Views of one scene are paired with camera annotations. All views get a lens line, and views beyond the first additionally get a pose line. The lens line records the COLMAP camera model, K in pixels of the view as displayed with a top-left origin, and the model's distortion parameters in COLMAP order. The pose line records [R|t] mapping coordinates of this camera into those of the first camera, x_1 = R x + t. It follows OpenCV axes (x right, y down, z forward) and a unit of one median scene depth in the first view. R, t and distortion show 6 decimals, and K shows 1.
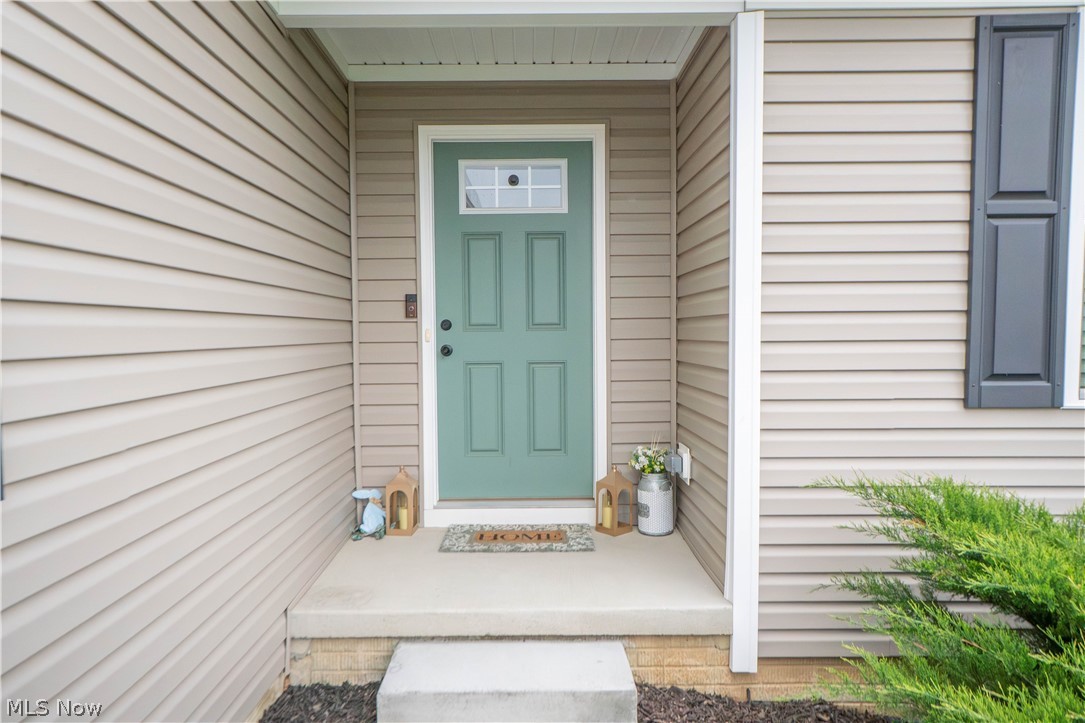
lens RADIAL K [[745.9, 0, 542.5], [0, 745.9, 361.5], [0, 0, 1]] dist [-0.000179, 0.000807]
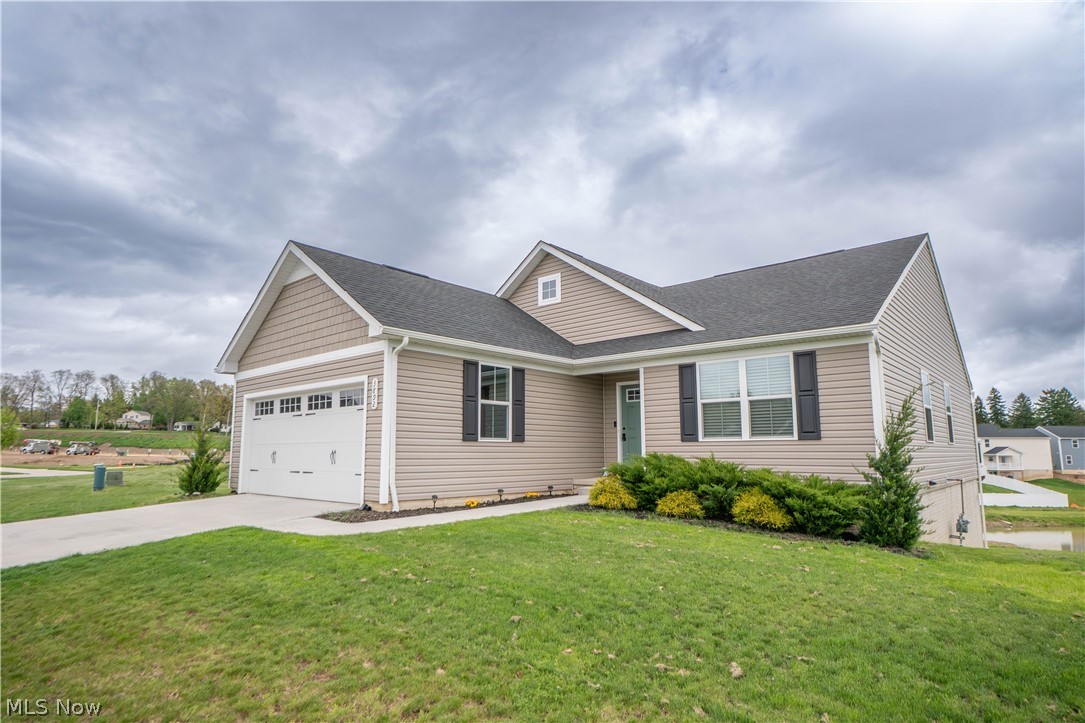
lens RADIAL K [[595.6, 0, 542.5], [0, 595.6, 361.5], [0, 0, 1]] dist [-0.030514, 0.000339]
pose [[0.746790, -0.094555, -0.658304, 1.790969], [-0.032899, 0.983377, -0.178568, 0.194807], [0.664246, 0.155010, 0.731265, -1.824912]]
